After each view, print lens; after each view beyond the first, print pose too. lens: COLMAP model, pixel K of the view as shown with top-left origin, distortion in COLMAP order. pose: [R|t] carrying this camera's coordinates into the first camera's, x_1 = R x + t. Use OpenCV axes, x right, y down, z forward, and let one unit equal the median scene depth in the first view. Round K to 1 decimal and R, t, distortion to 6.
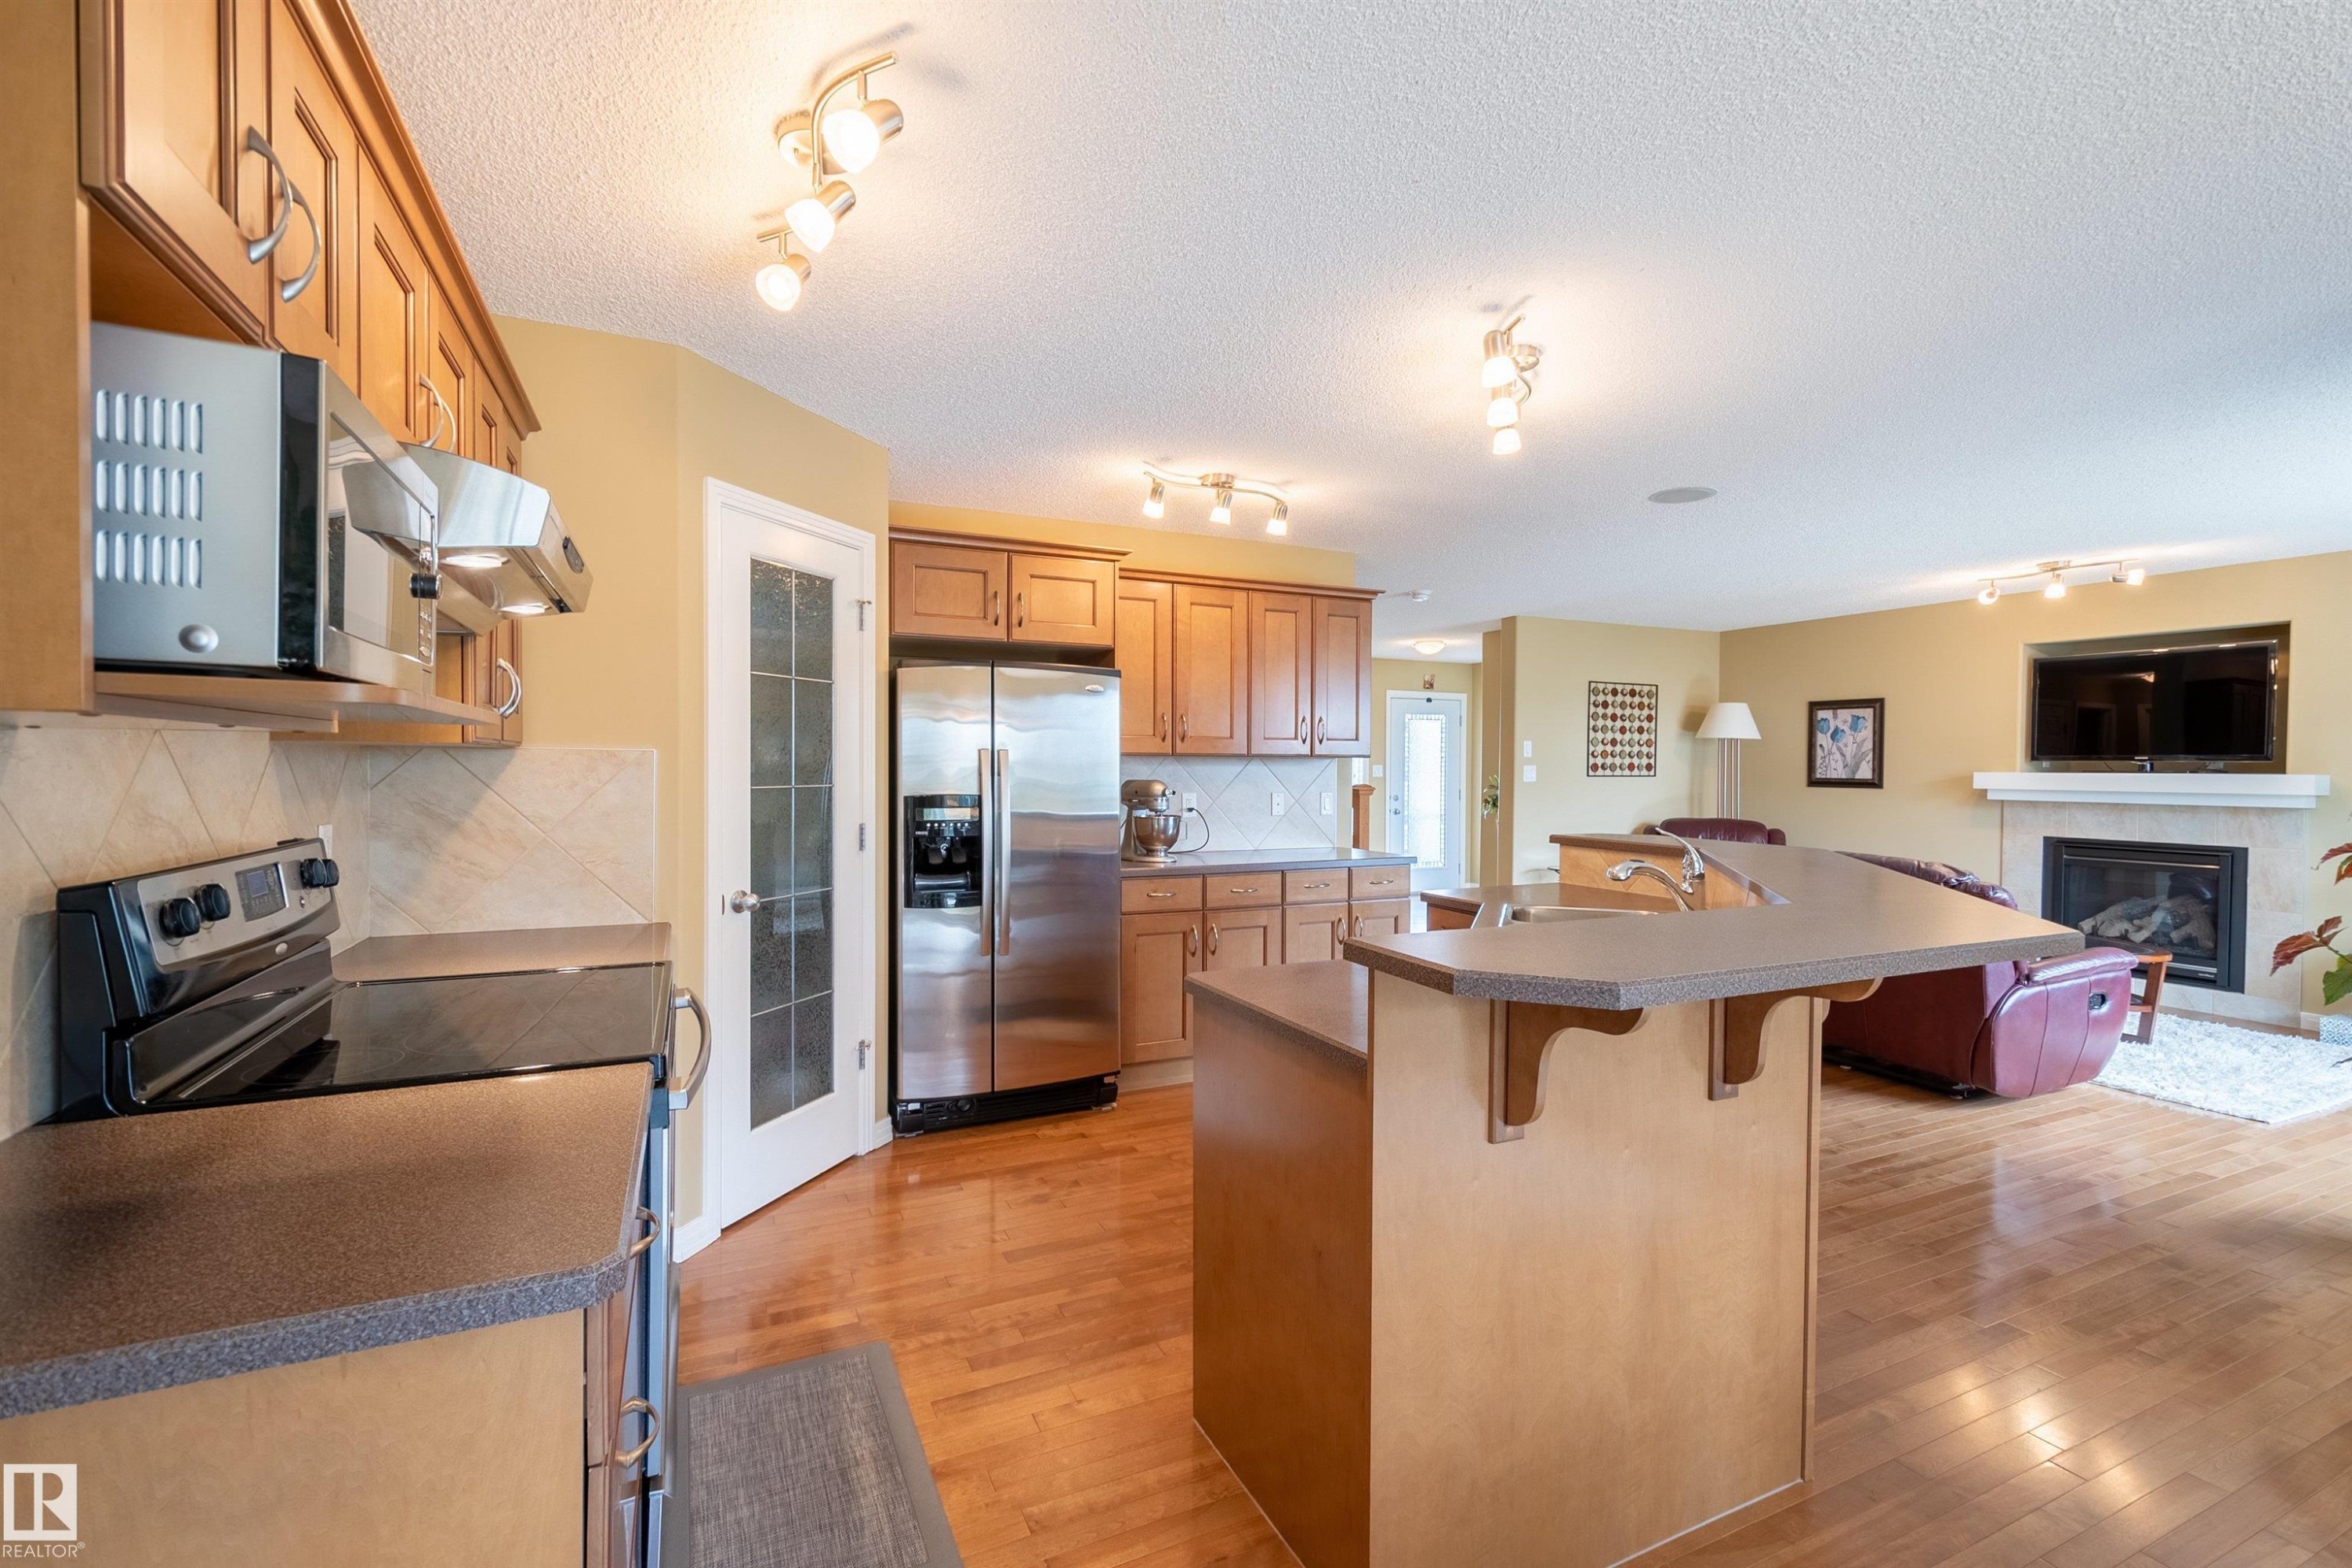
lens RADIAL K [[1019.2, 0, 1176.0], [0, 1019.2, 784.0], [0, 0, 1]] dist [0.026746, -0.008233]
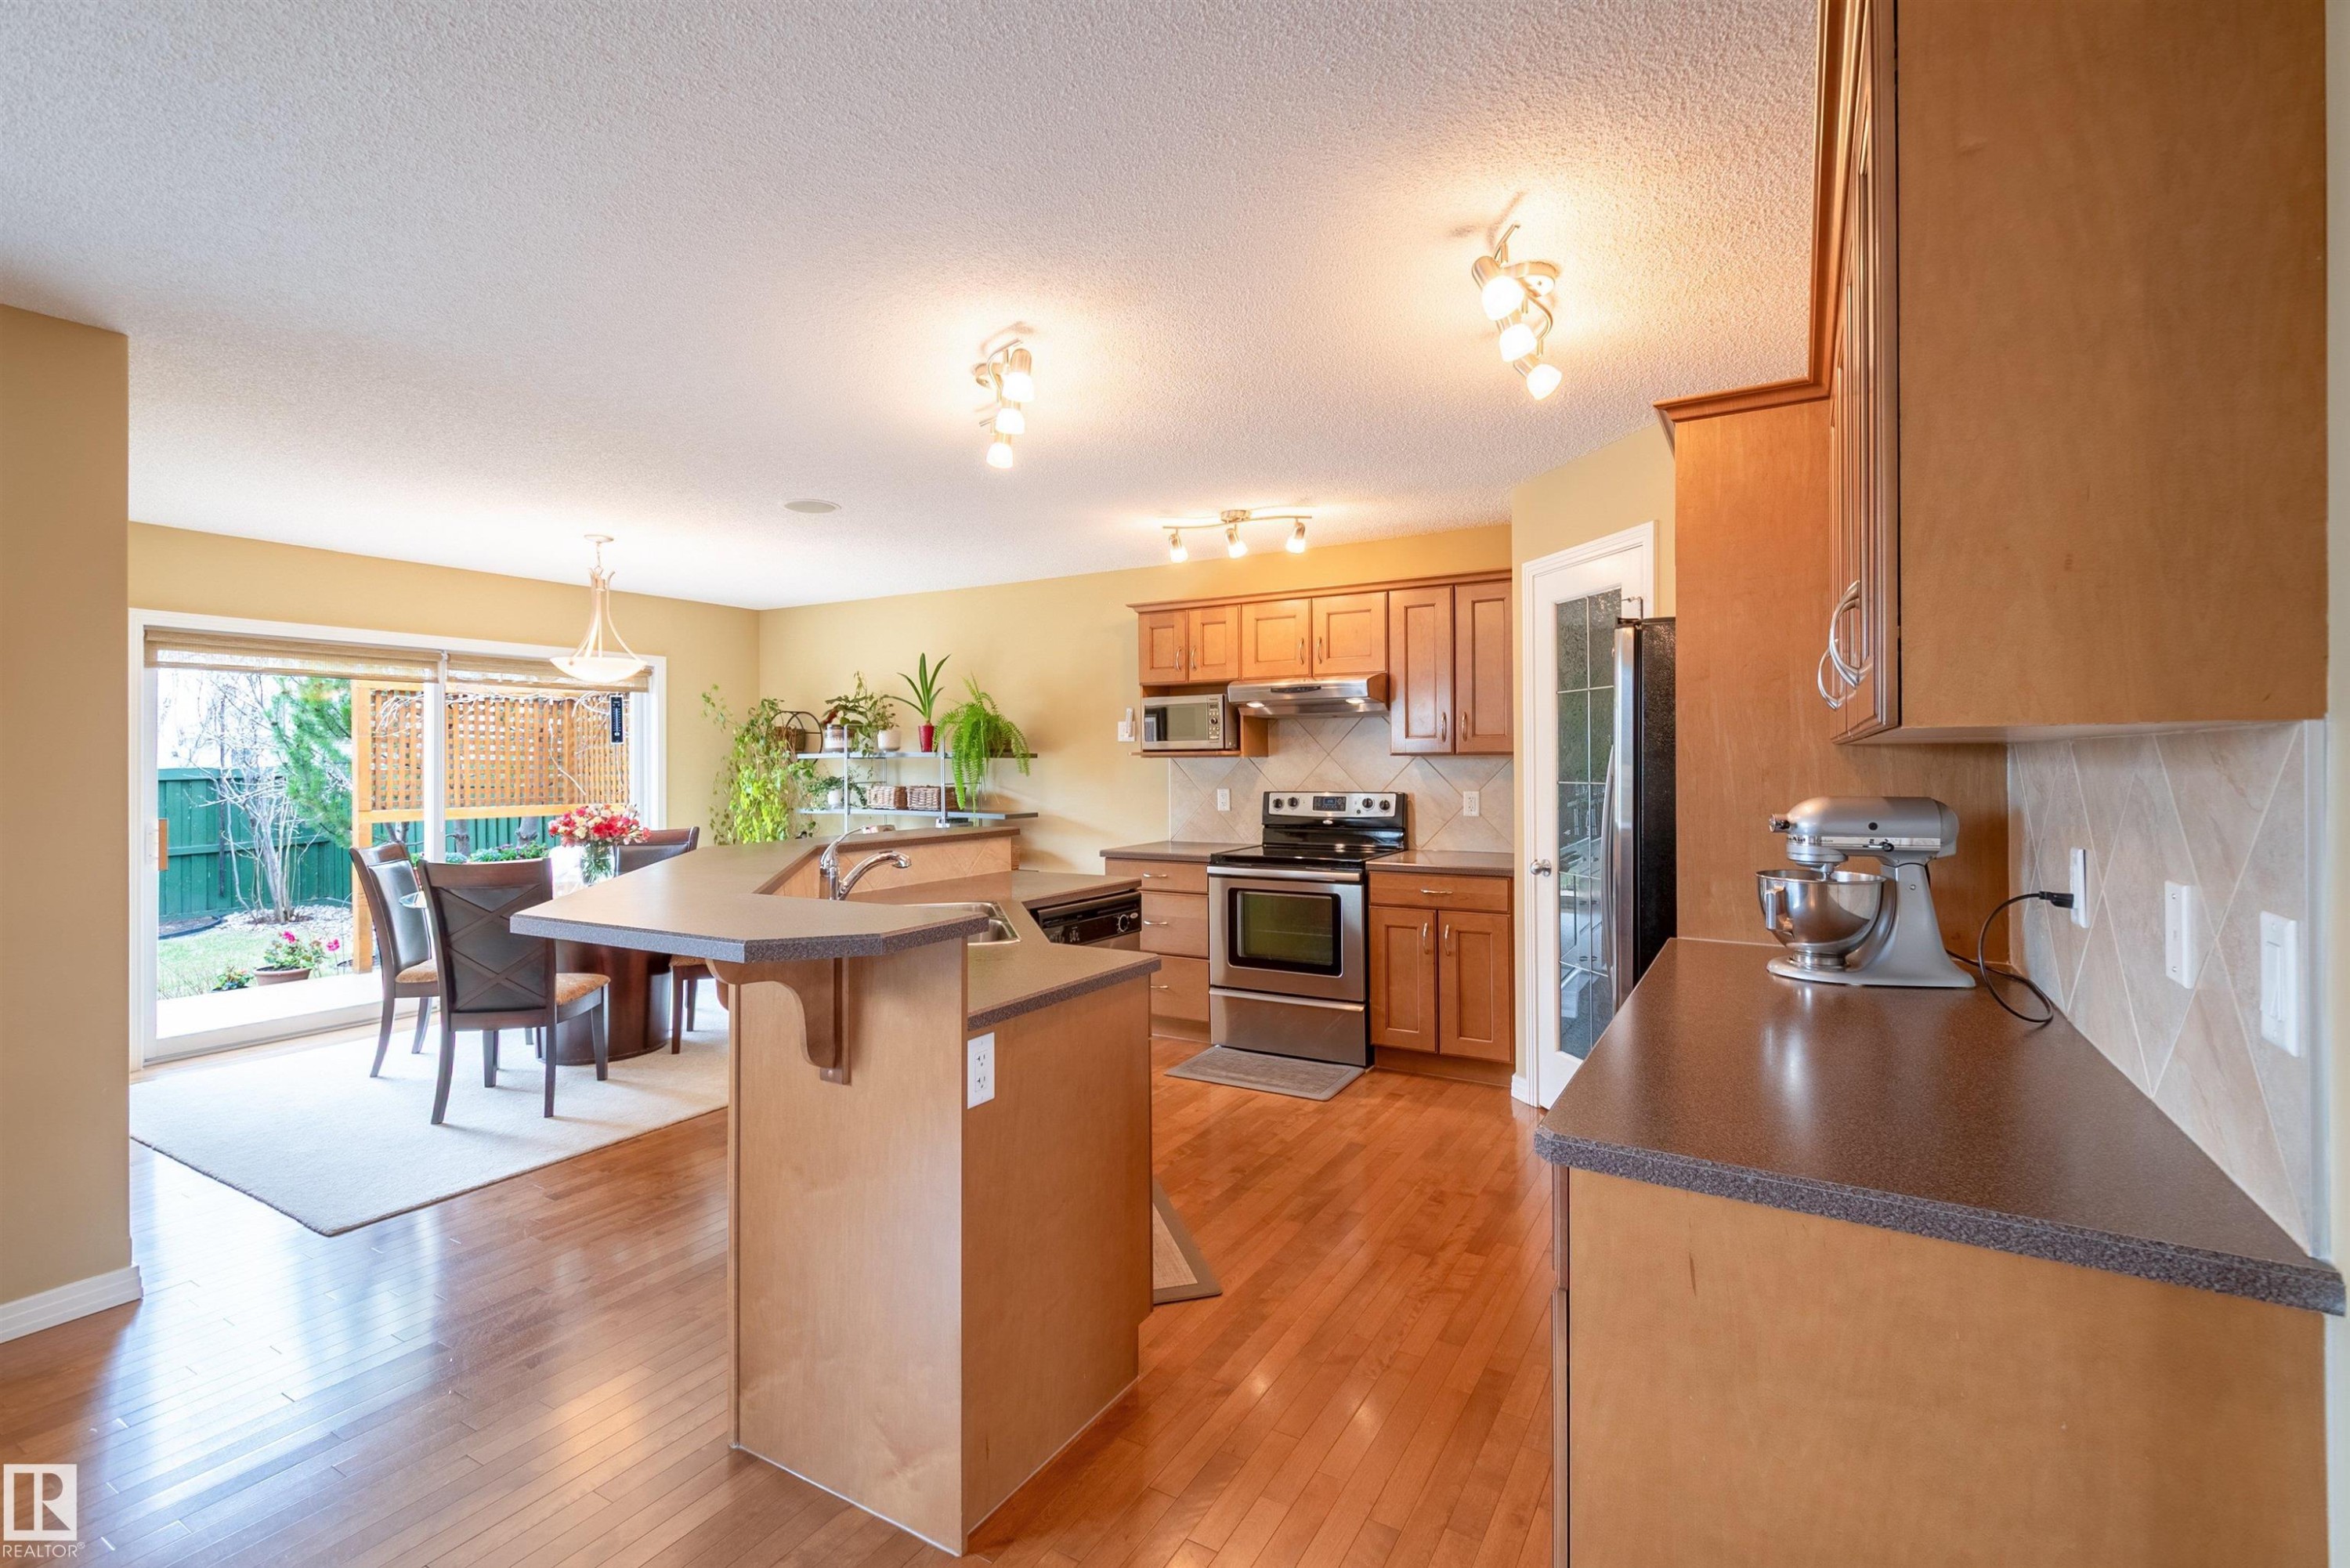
lens RADIAL K [[1056.2, 0, 1181.6], [0, 1056.2, 767.3], [0, 0, 1]] dist [0.016872, -0.000129]
pose [[-0.824424, 0.002803, -0.565965, 0.331198], [-0.007612, 0.999842, 0.016039, -0.014964], [0.565921, 0.017531, -0.824273, 0.840073]]
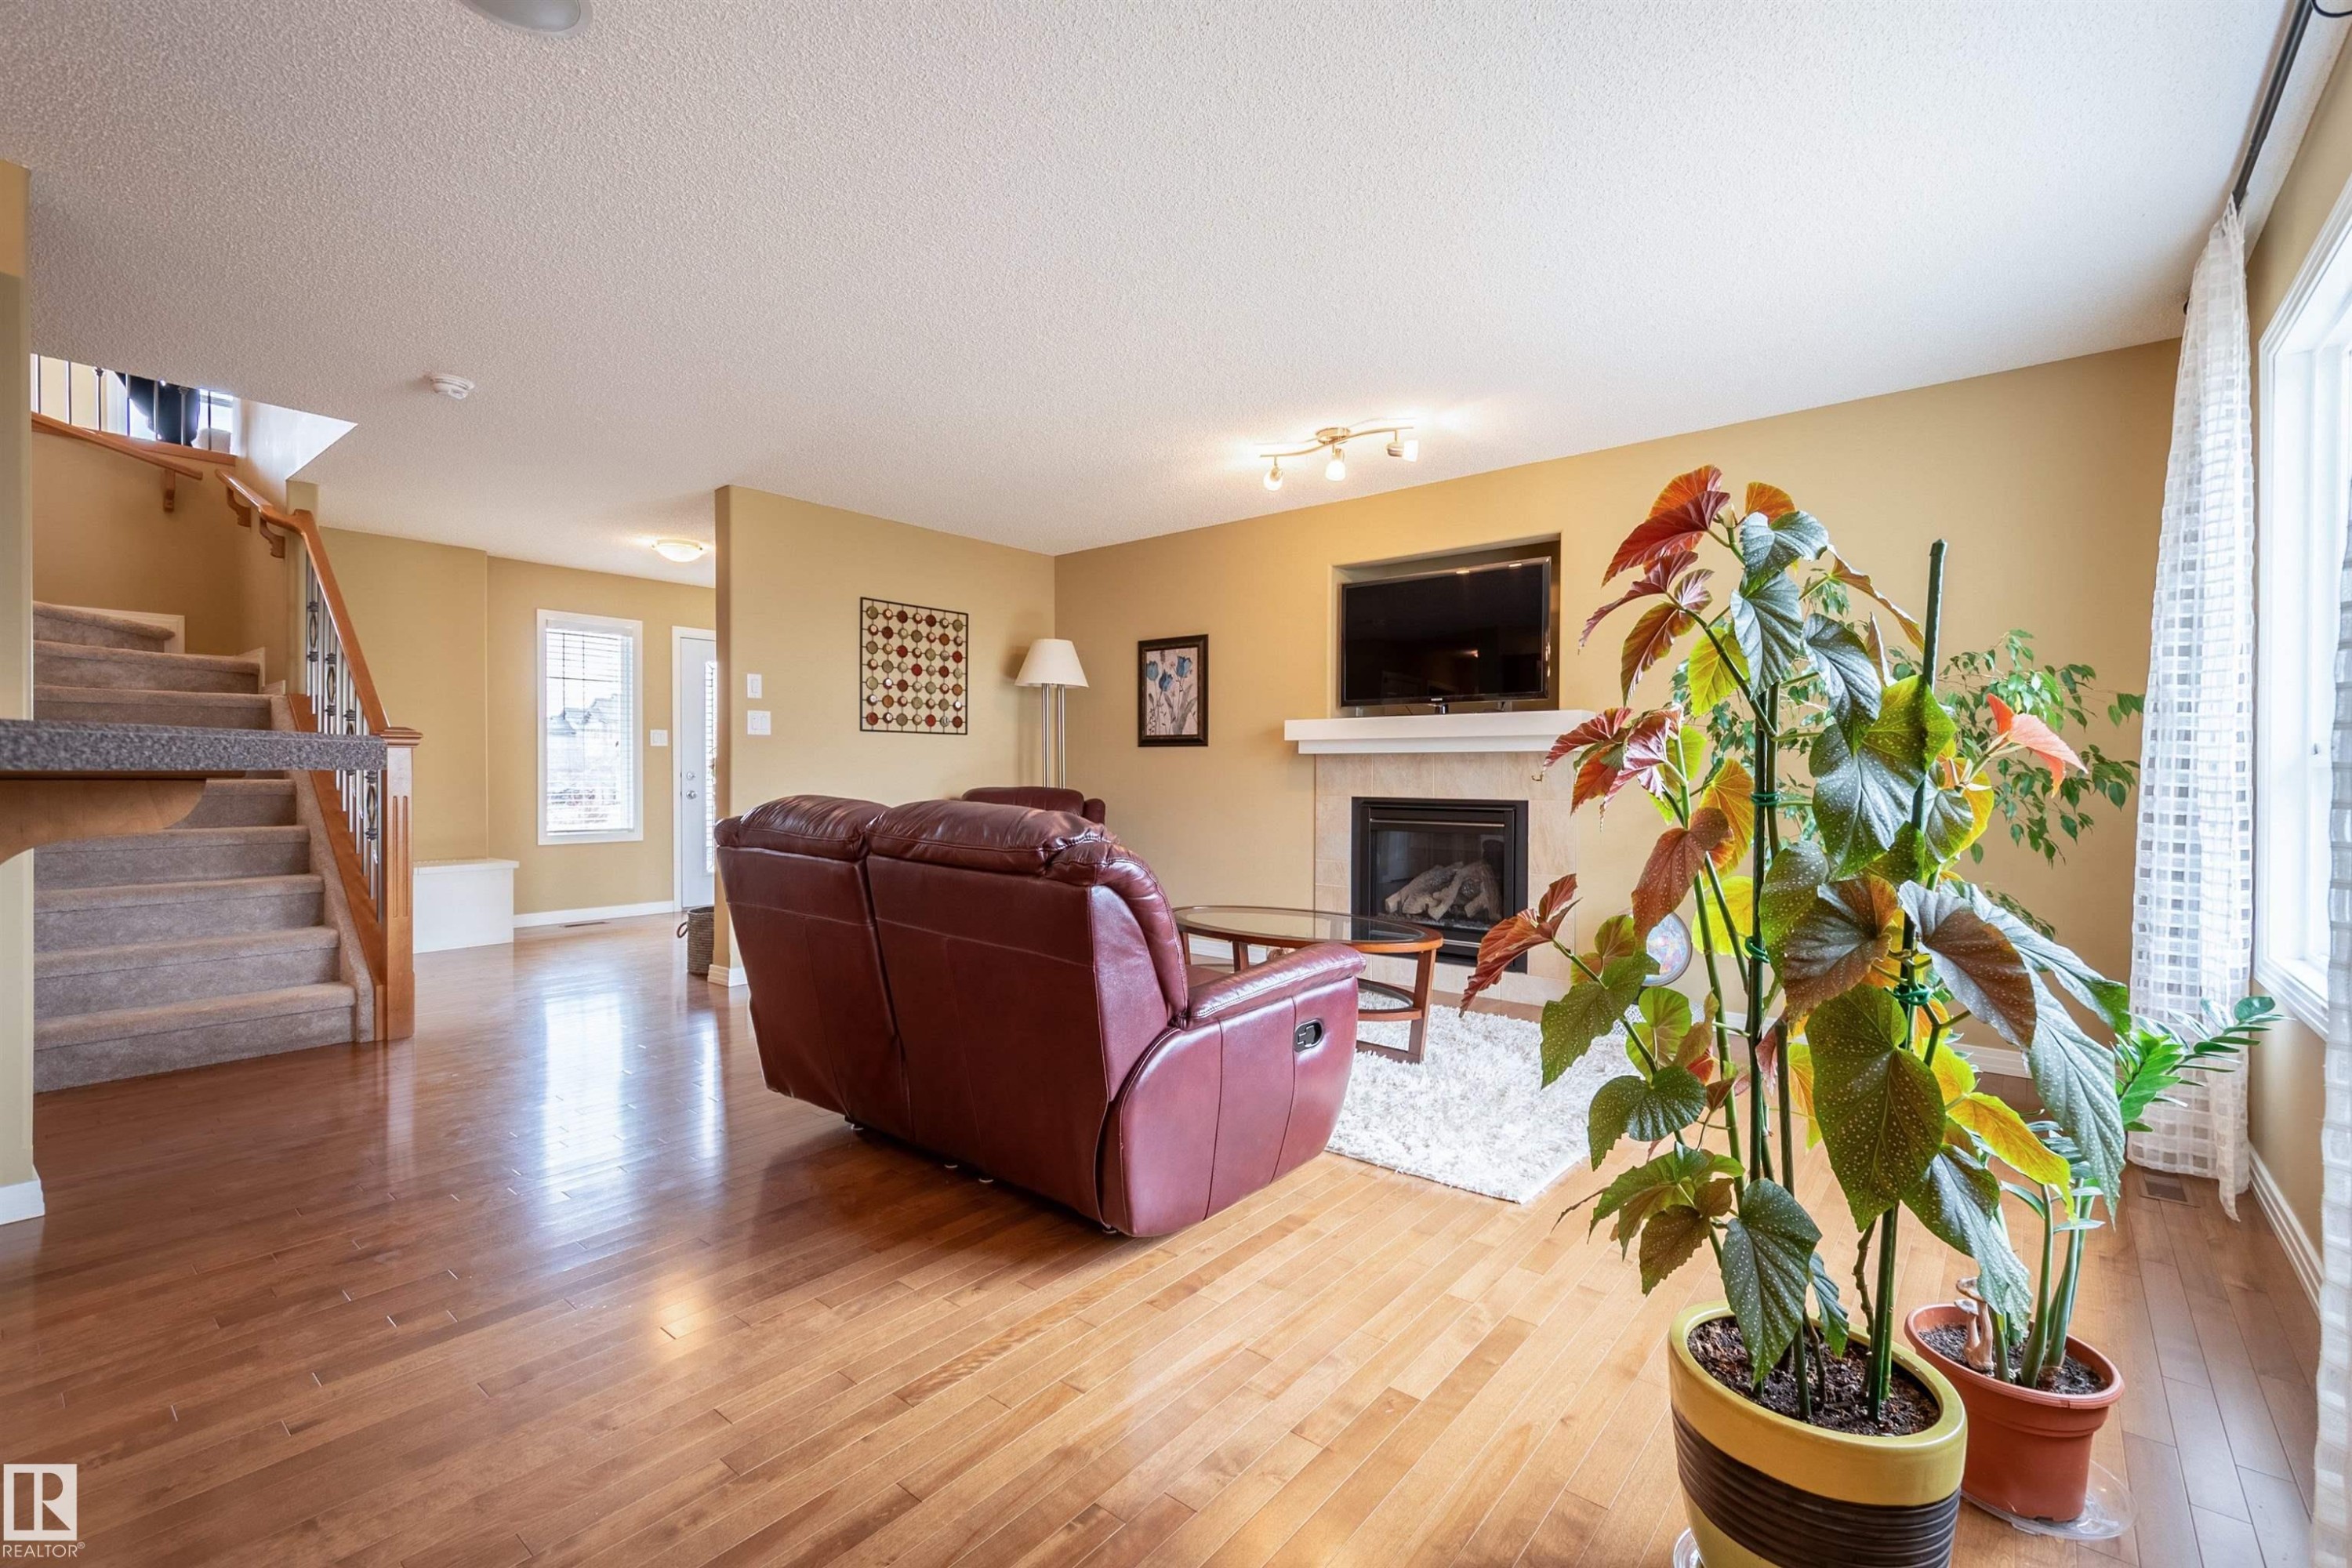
lens RADIAL K [[1027.3, 0, 1180.0], [0, 1027.3, 781.3], [0, 0, 1]] dist [0.018551, -0.000198]
pose [[0.905126, -0.005651, 0.425106, 0.355784], [0.009133, 0.999939, -0.006155, 0.040677], [-0.425046, 0.009454, 0.905122, 0.306333]]
